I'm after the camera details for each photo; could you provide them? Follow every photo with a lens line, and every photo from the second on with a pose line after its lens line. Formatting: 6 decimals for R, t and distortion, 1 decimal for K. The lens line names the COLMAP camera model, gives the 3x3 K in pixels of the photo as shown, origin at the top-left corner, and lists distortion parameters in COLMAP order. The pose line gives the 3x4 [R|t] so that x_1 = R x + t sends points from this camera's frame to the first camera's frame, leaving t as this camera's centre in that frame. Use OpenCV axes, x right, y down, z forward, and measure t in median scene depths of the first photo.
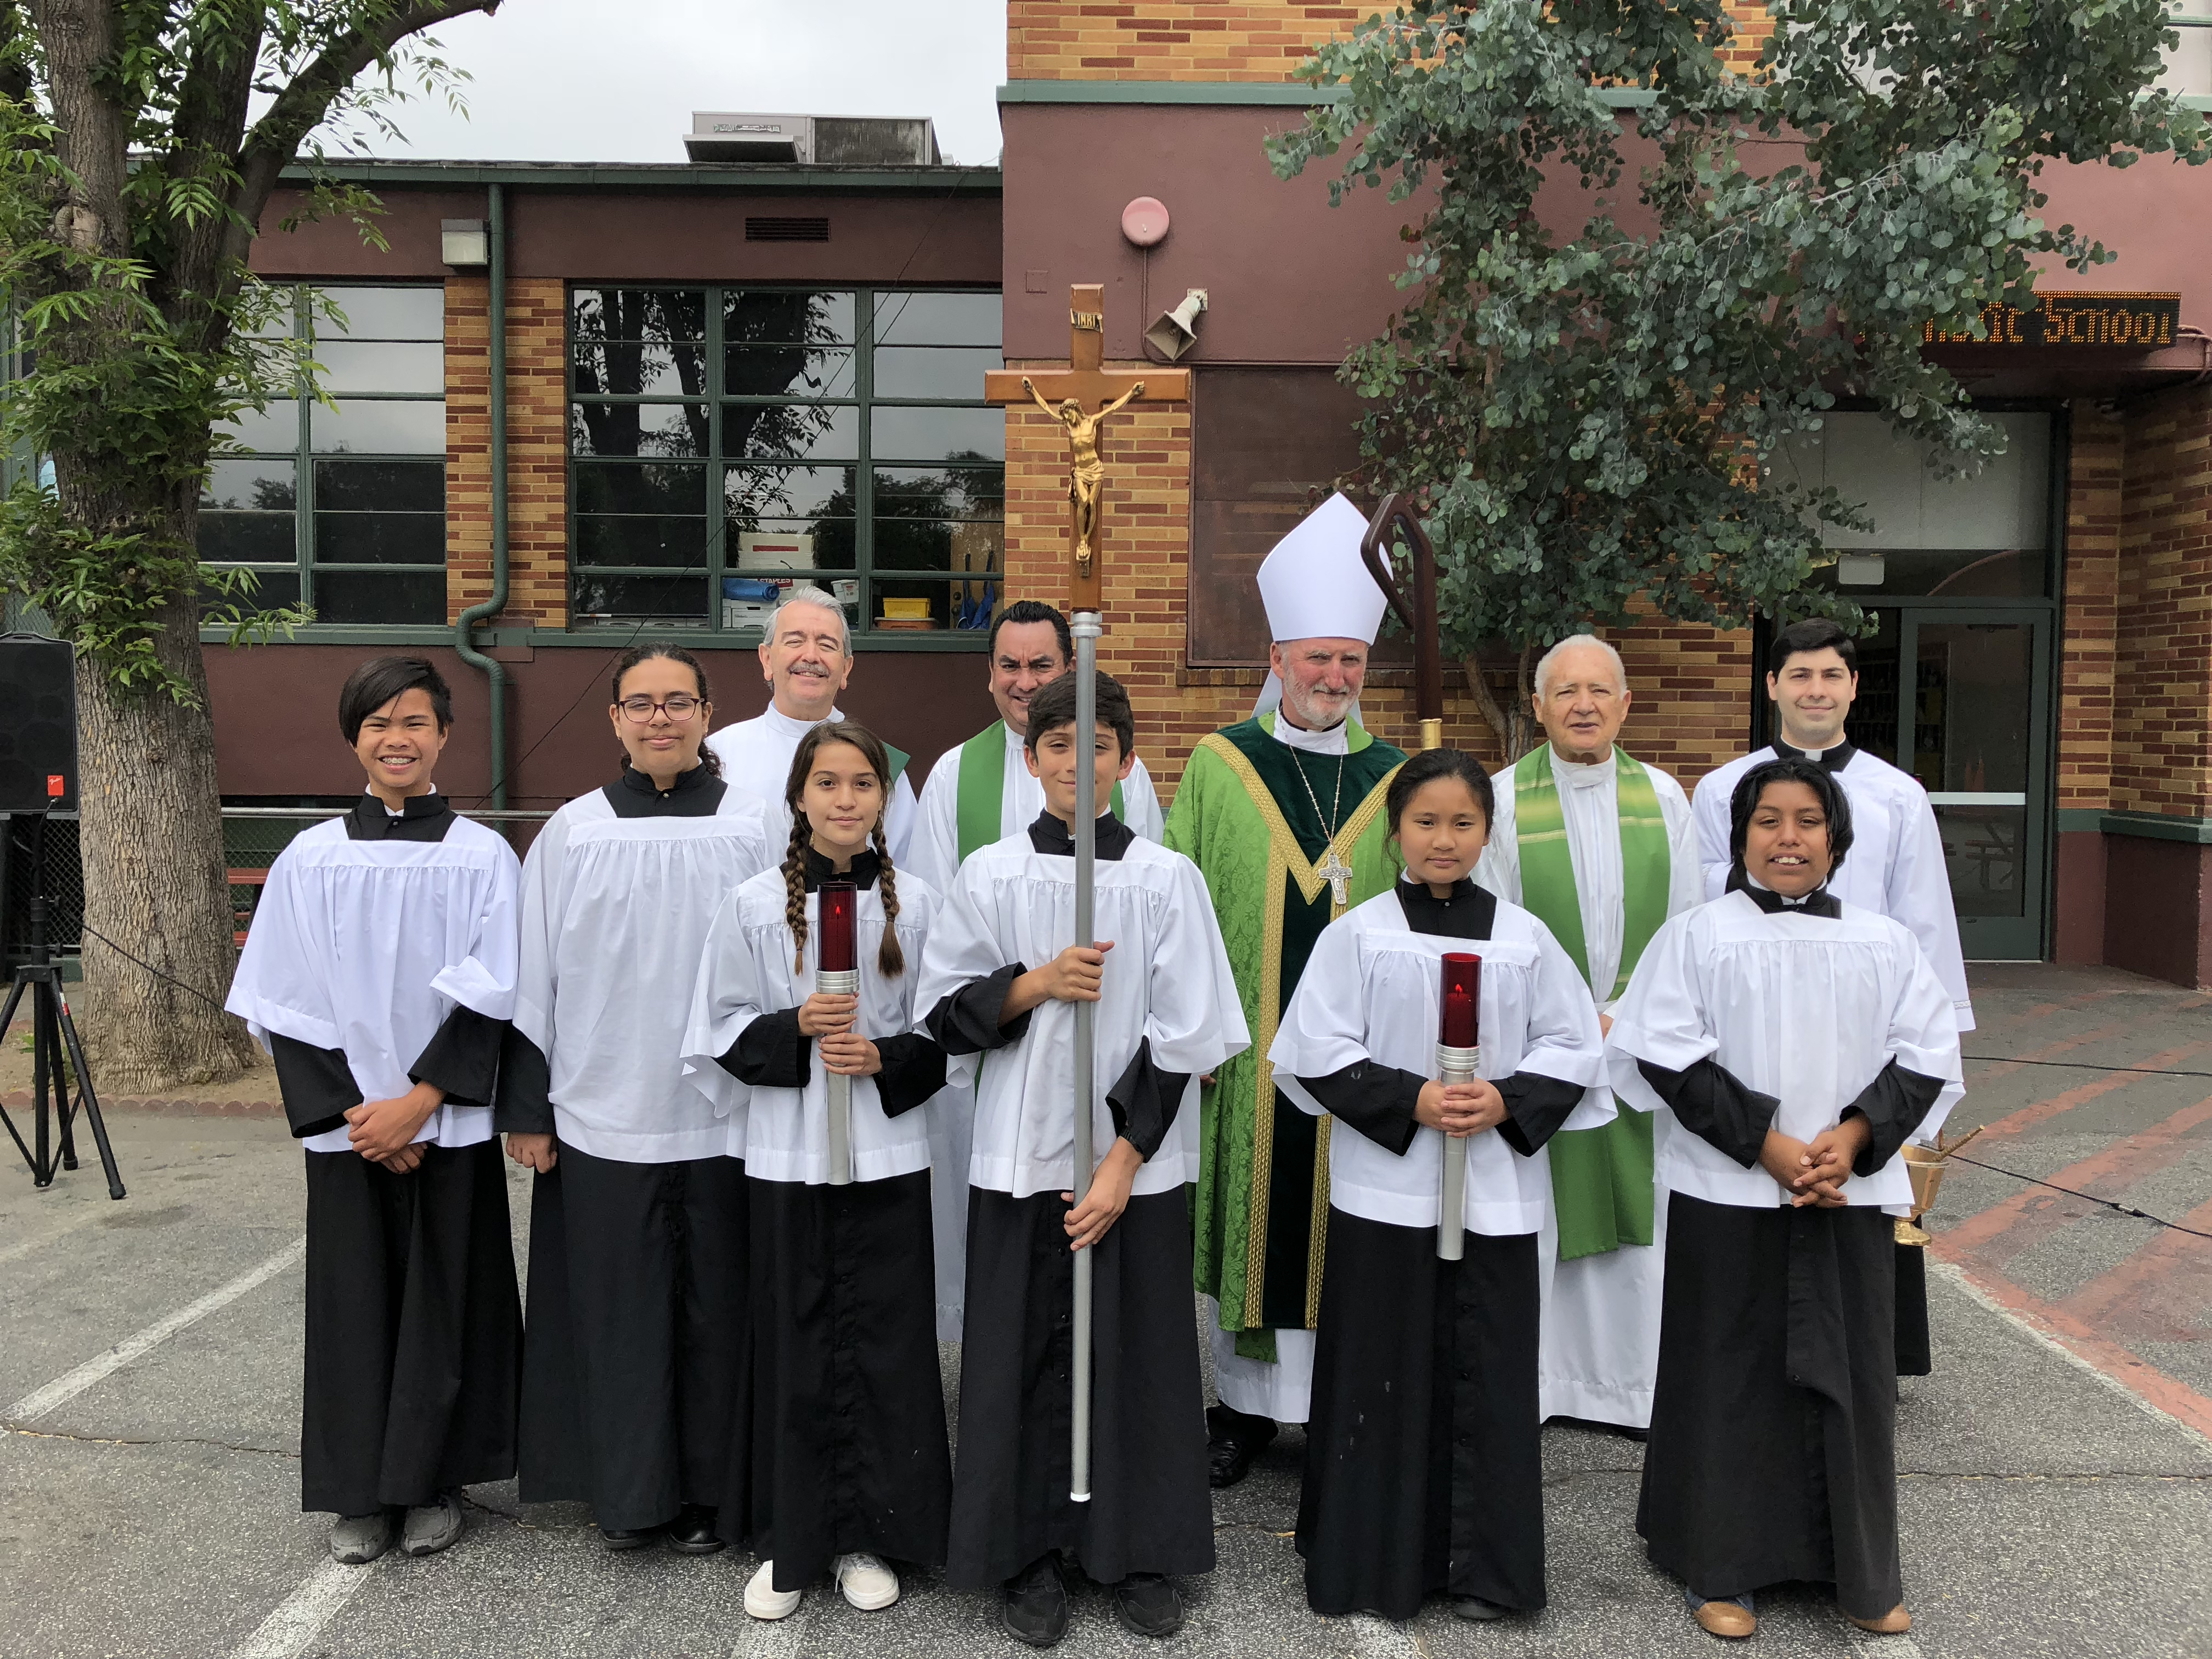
lens RADIAL K [[1969.7, 0, 1106.0], [0, 1969.7, 829.5], [0, 0, 1]] dist [0.125027, -0.380189]
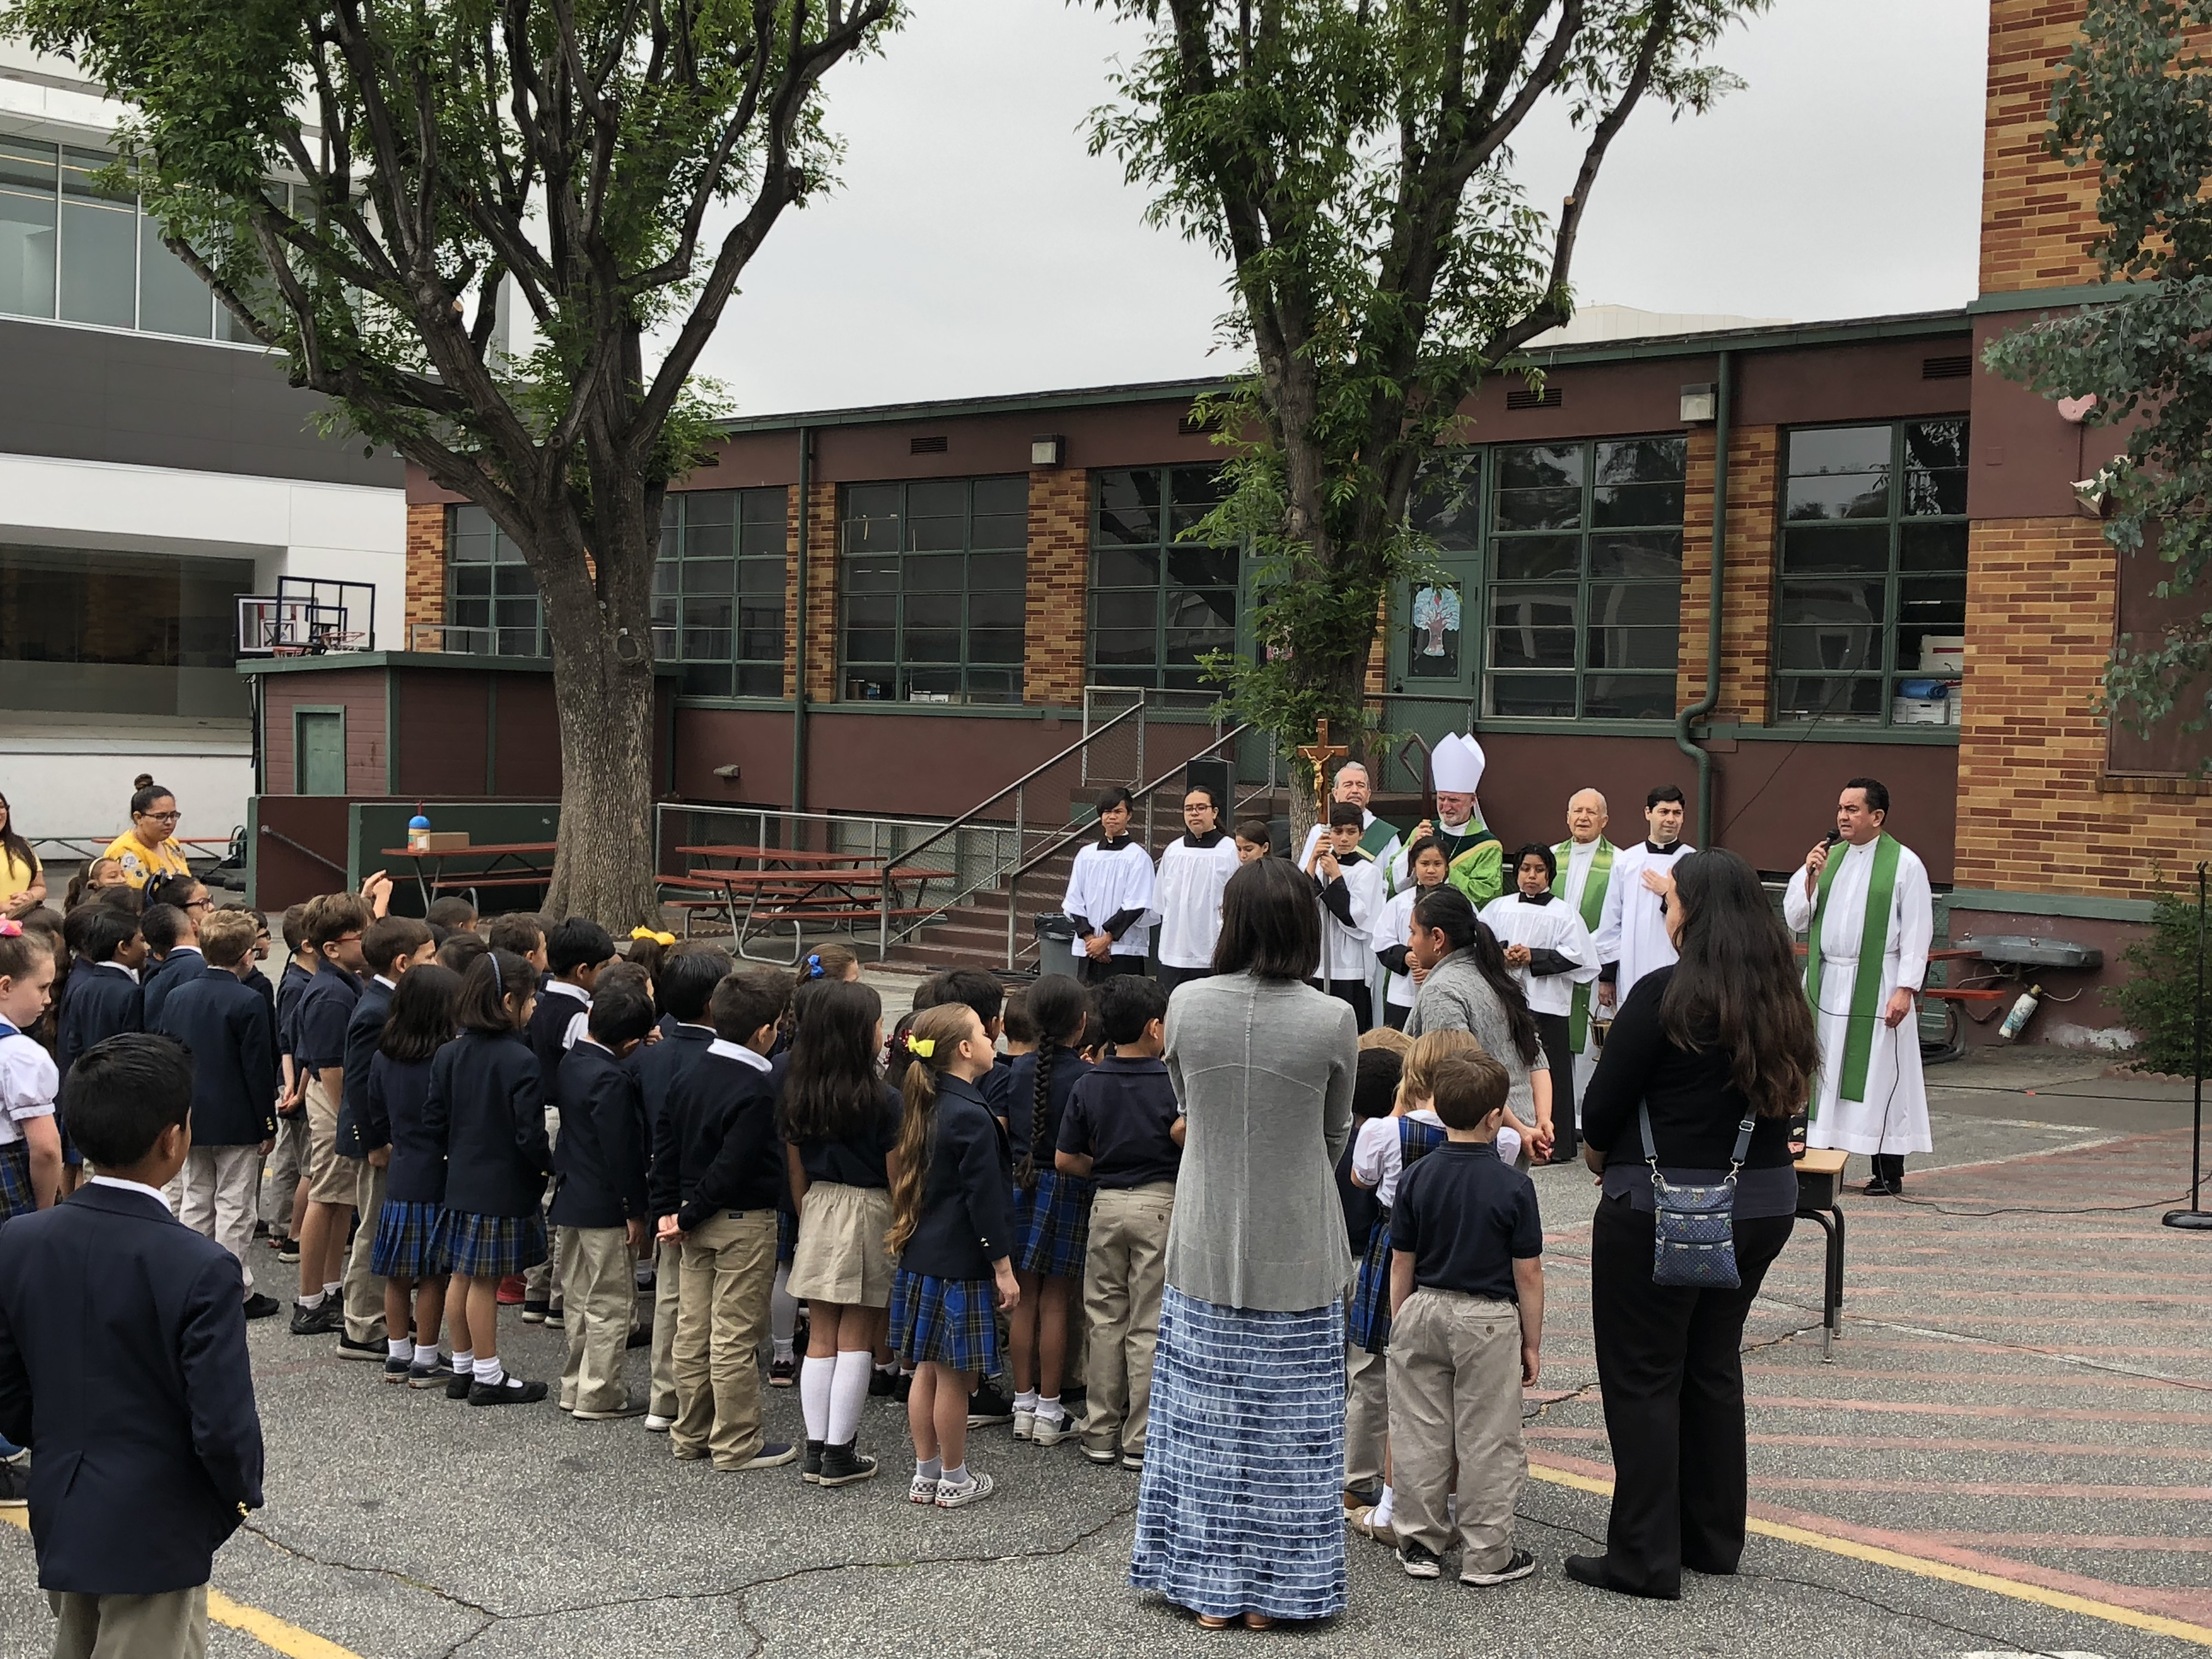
lens RADIAL K [[2836.3, 0, 1106.0], [0, 2836.3, 829.5], [0, 0, 1]] dist [0.008952, 0.008135]
pose [[0.742619, 0.036668, -0.668709, 0.553515], [-0.062193, 0.997961, -0.014345, 0.007277], [0.666820, 0.052242, 0.743385, -0.481152]]
